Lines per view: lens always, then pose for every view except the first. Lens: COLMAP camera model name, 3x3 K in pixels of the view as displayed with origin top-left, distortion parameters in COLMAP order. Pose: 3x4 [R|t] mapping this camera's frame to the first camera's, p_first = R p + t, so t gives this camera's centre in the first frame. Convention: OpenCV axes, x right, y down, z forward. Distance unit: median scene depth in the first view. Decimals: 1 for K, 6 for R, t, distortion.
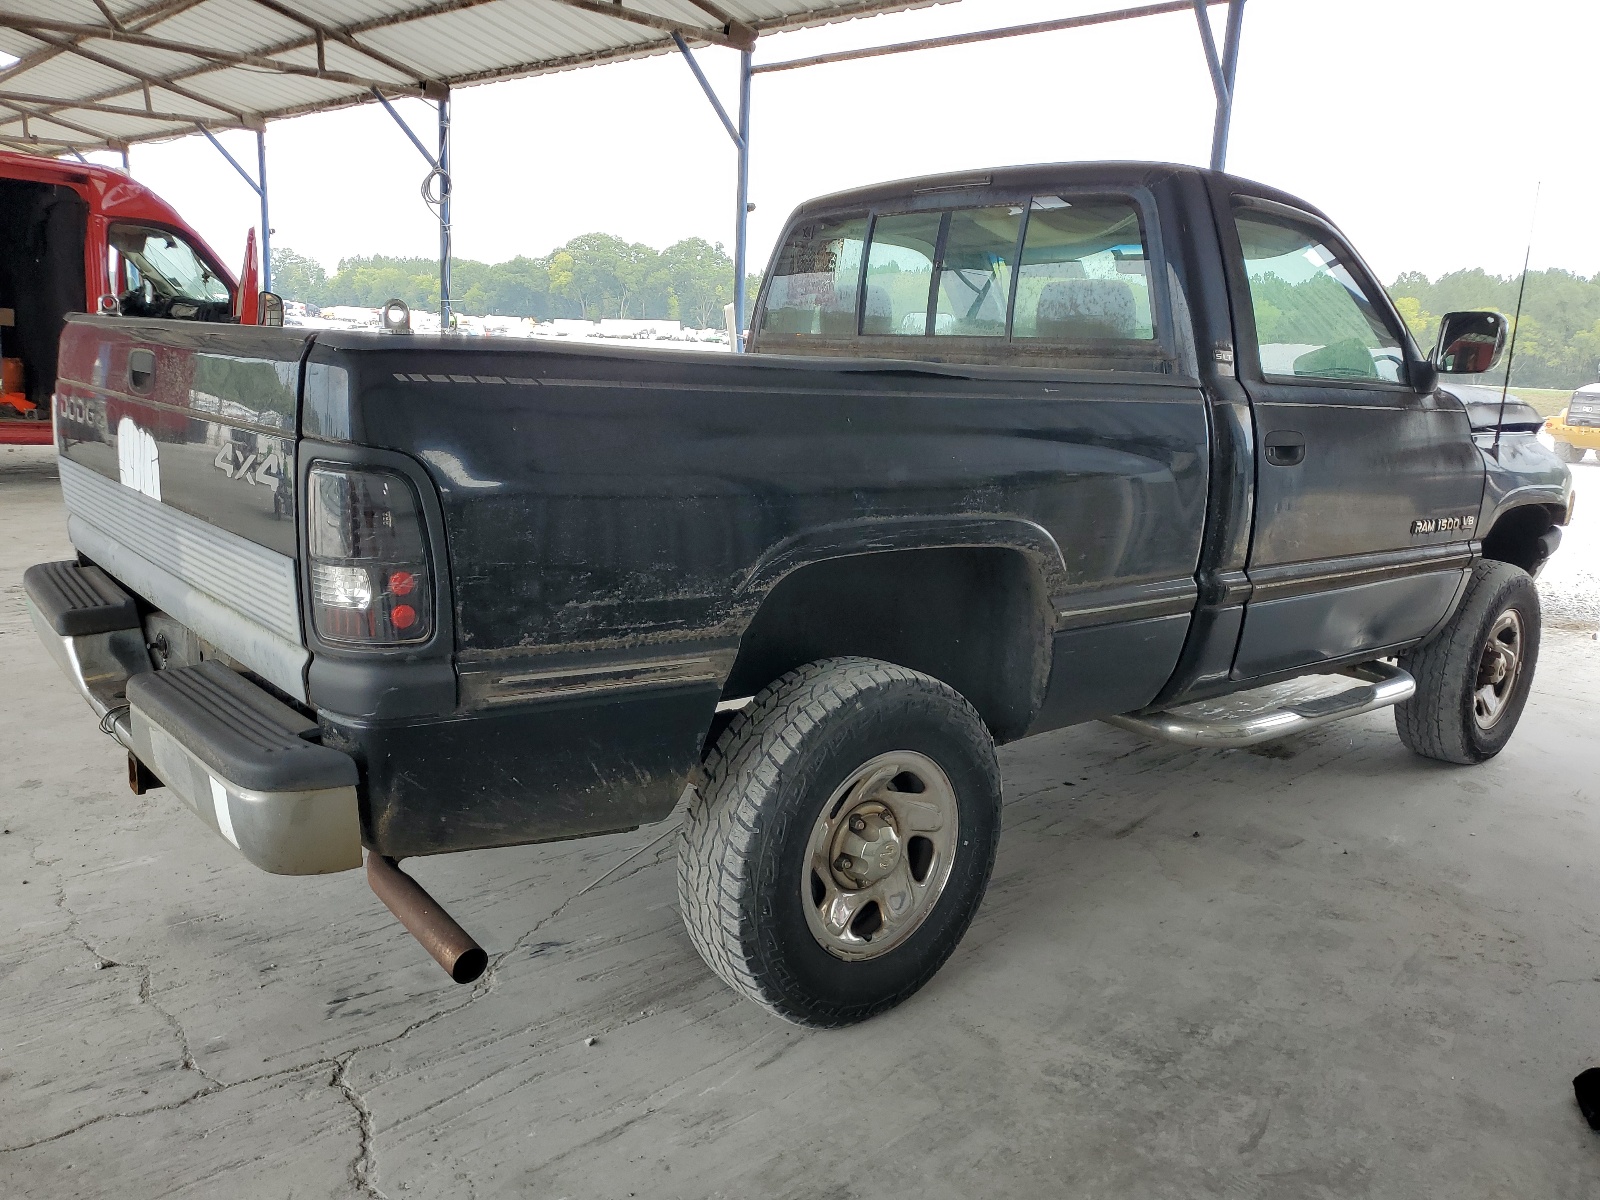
lens RADIAL K [[1253.1, 0, 806.5], [0, 1253.1, 599.5], [0, 0, 1]] dist [0.011126, 0.003181]
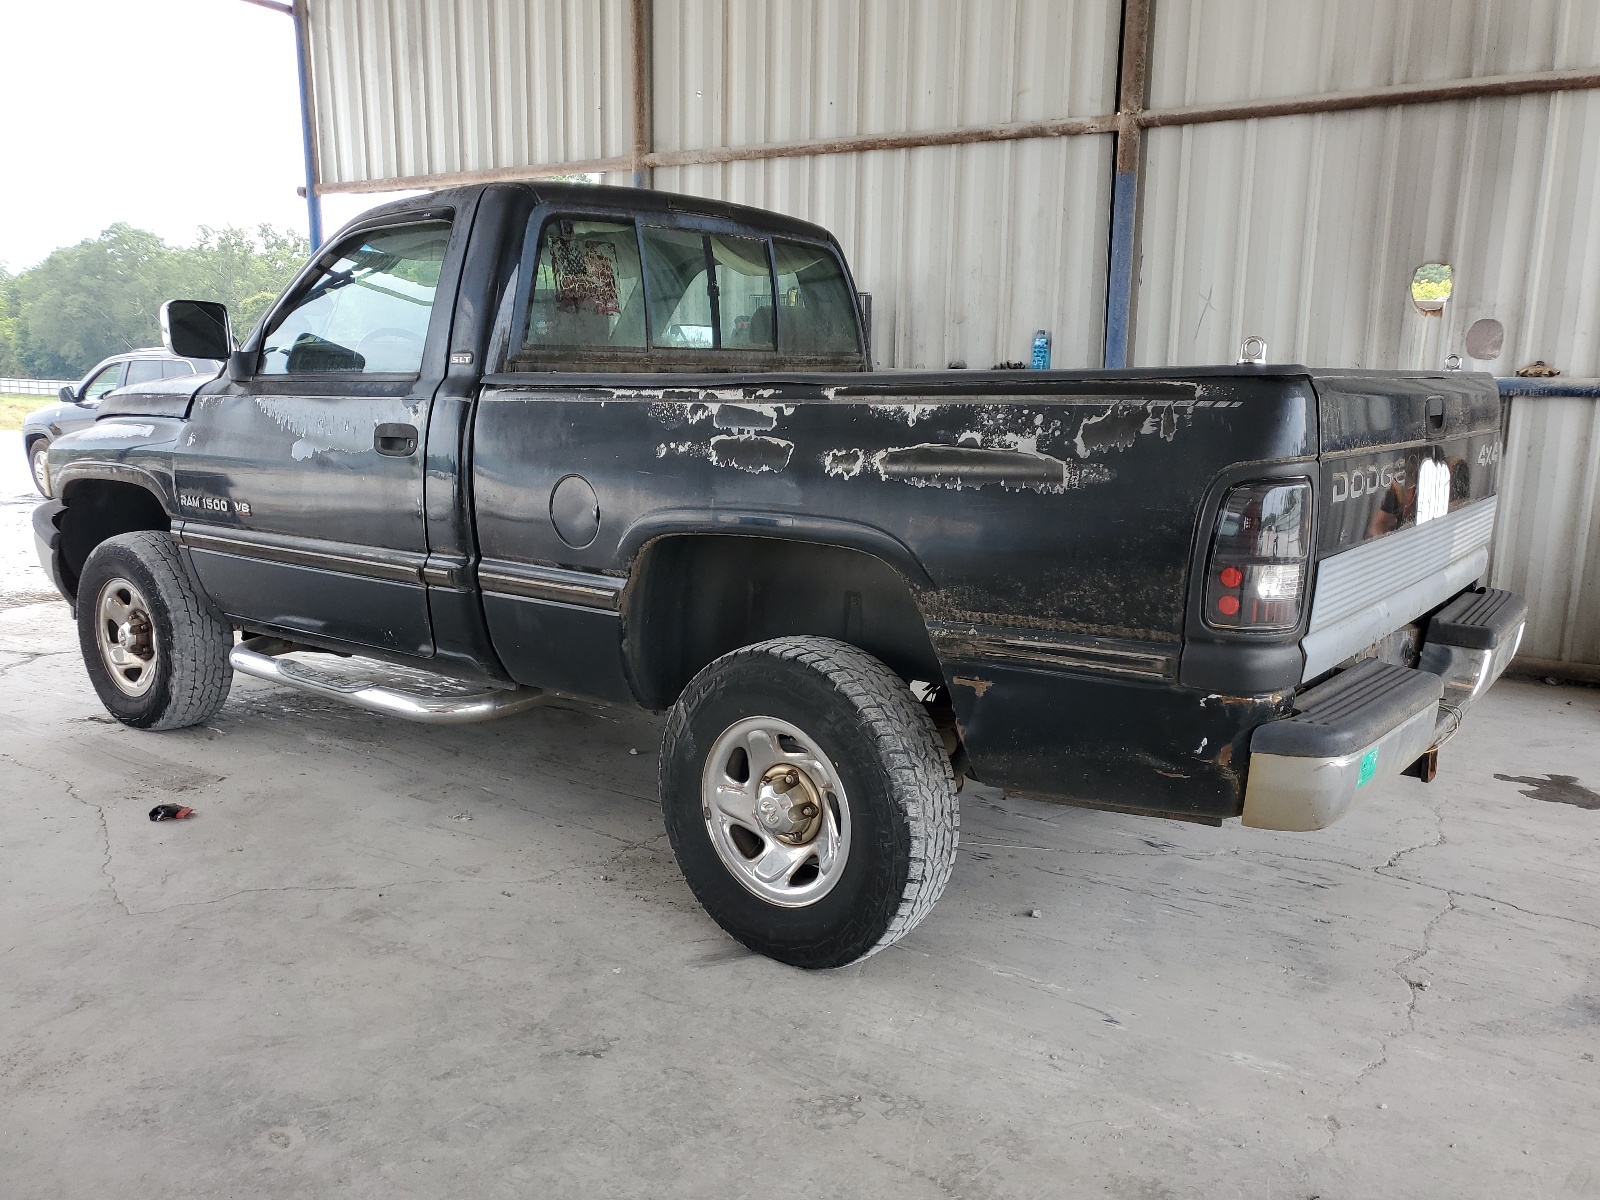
lens RADIAL K [[1253.1, 0, 795.0], [0, 1253.1, 602.8], [0, 0, 1]] dist [0.011126, 0.003181]
pose [[-0.196849, -0.225044, 0.954257, -1.115940], [0.177335, 0.949075, 0.260403, -0.304912], [-0.964263, 0.220483, -0.146916, 1.279226]]
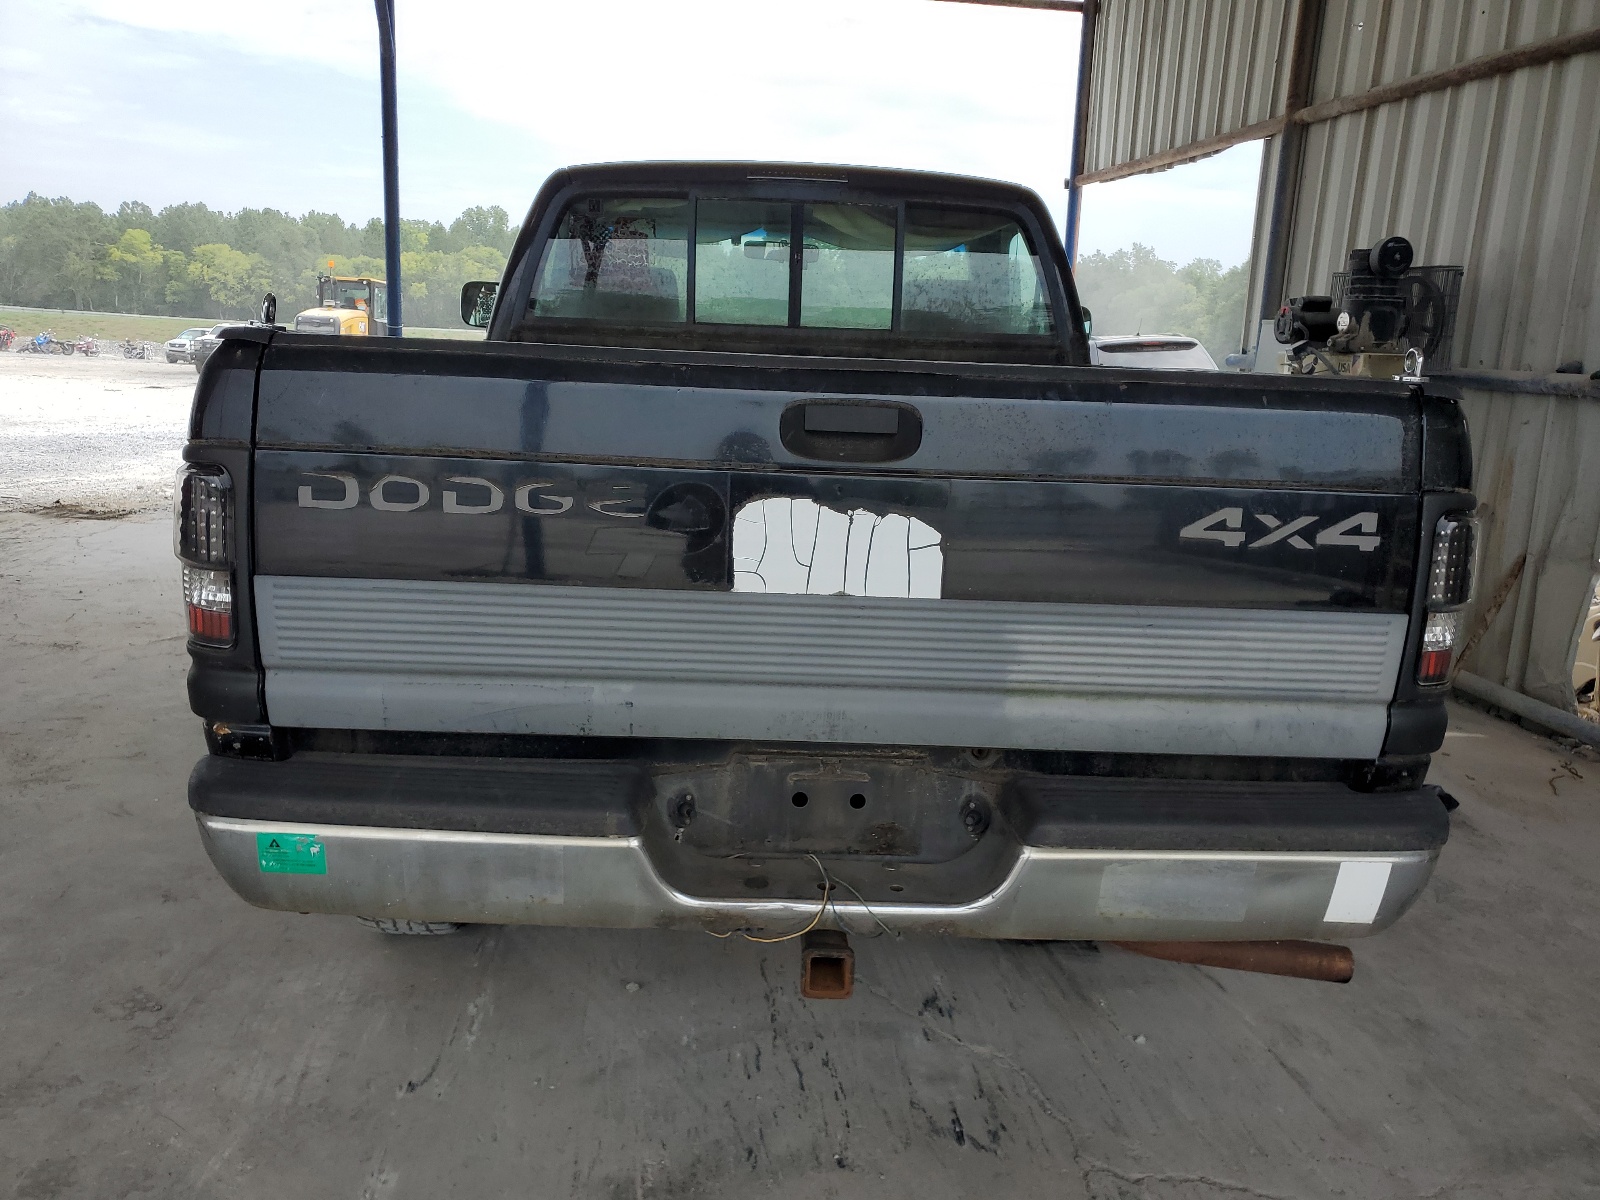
lens RADIAL K [[1253.1, 0, 789.1], [0, 1253.1, 613.3], [0, 0, 1]] dist [0.011126, 0.003181]
pose [[0.622075, -0.187765, 0.760110, -0.804361], [0.141966, 0.981776, 0.126337, -0.125569], [-0.769980, 0.029319, 0.637395, 0.408683]]
